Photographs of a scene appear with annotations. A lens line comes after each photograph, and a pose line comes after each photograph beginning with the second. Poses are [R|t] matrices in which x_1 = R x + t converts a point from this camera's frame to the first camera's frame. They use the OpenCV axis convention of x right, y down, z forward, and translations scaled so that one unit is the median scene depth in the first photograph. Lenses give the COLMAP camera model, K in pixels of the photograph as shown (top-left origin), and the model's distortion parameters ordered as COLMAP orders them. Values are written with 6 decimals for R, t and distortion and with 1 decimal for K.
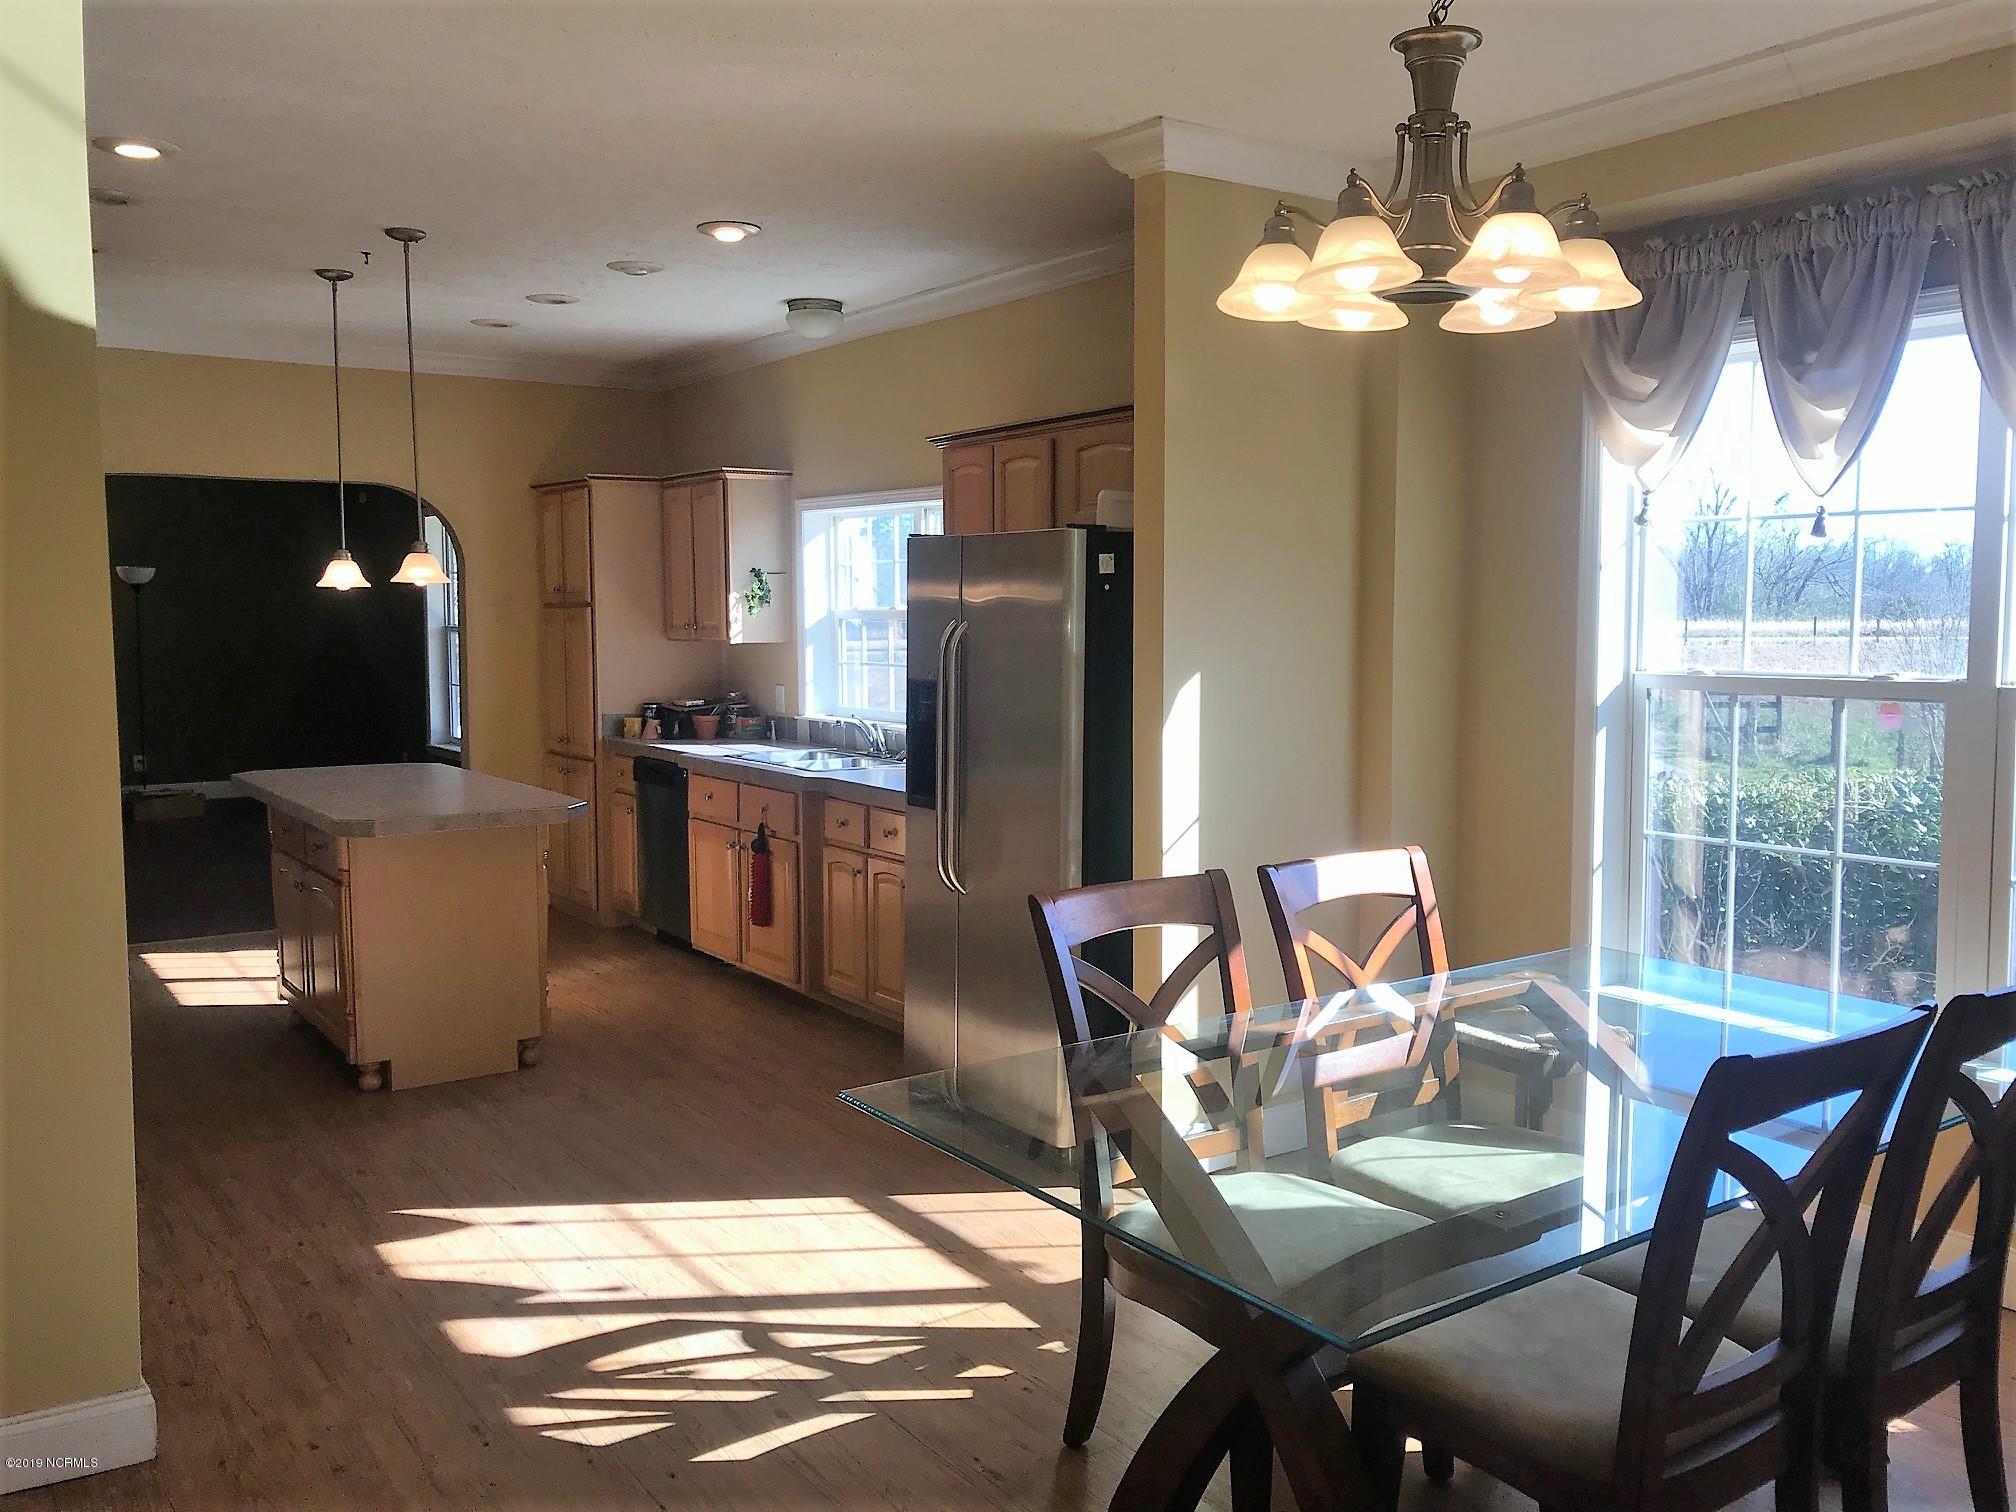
lens RADIAL K [[1643.8, 0, 1008.0], [0, 1643.8, 756.0], [0, 0, 1]] dist [0.002538, -0.002681]
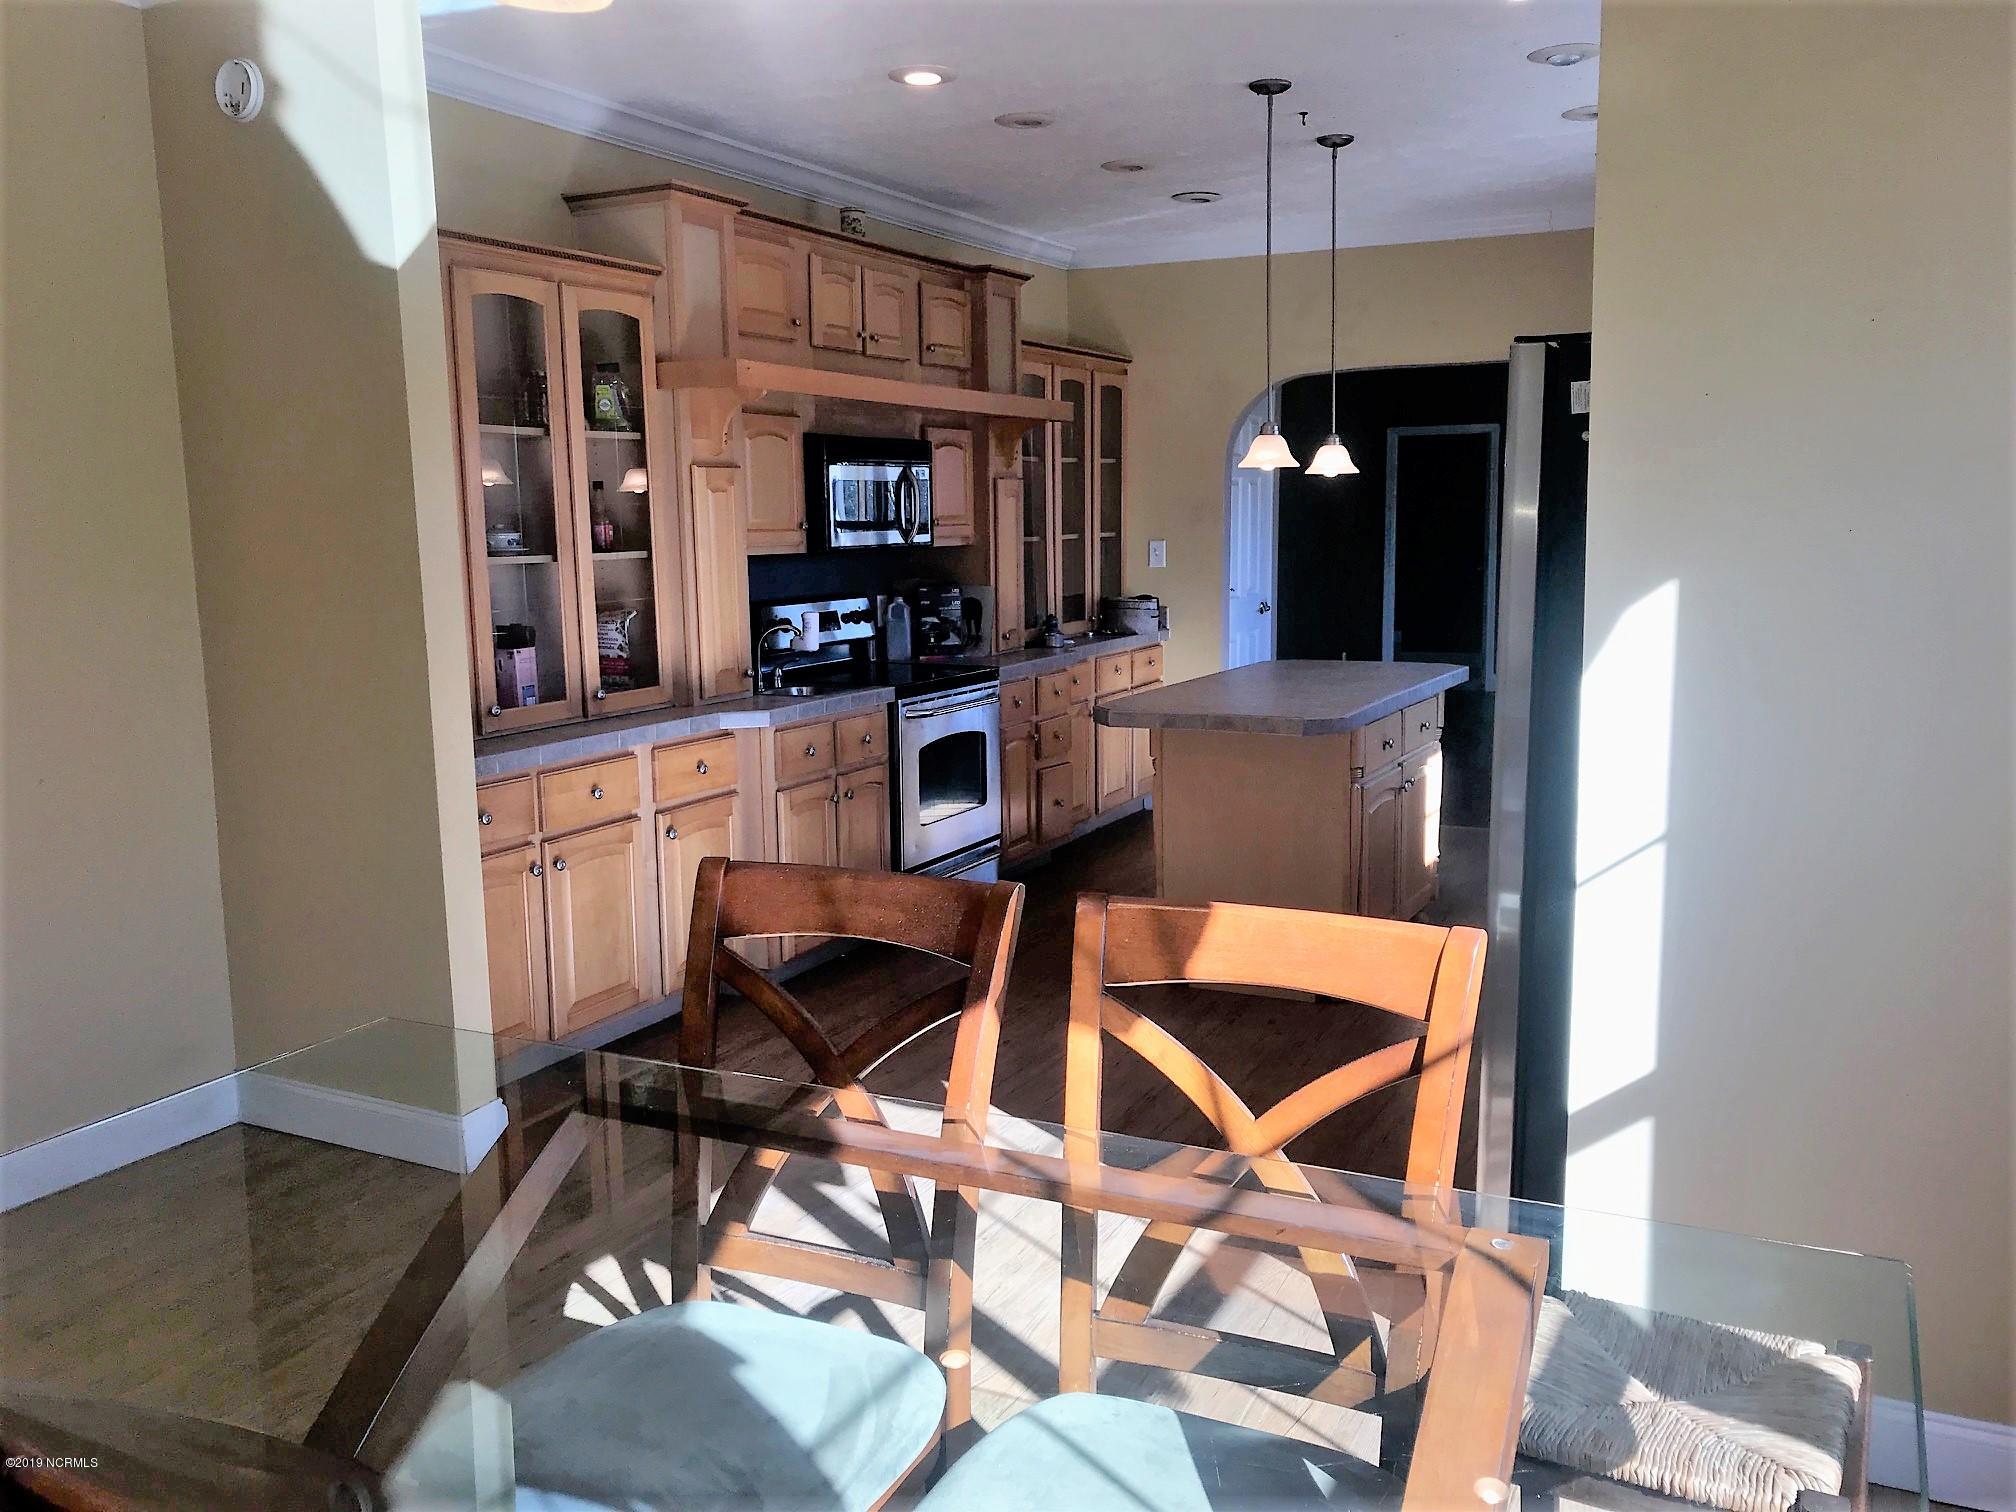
lens RADIAL K [[1643.8, 0, 1008.0], [0, 1643.8, 756.0], [0, 0, 1]] dist [0.002538, -0.002681]
pose [[0.441151, 0.117613, -0.889693, 0.527626], [-0.065349, 0.992953, 0.098861, -0.030786], [0.895051, 0.014528, 0.445728, 0.561776]]
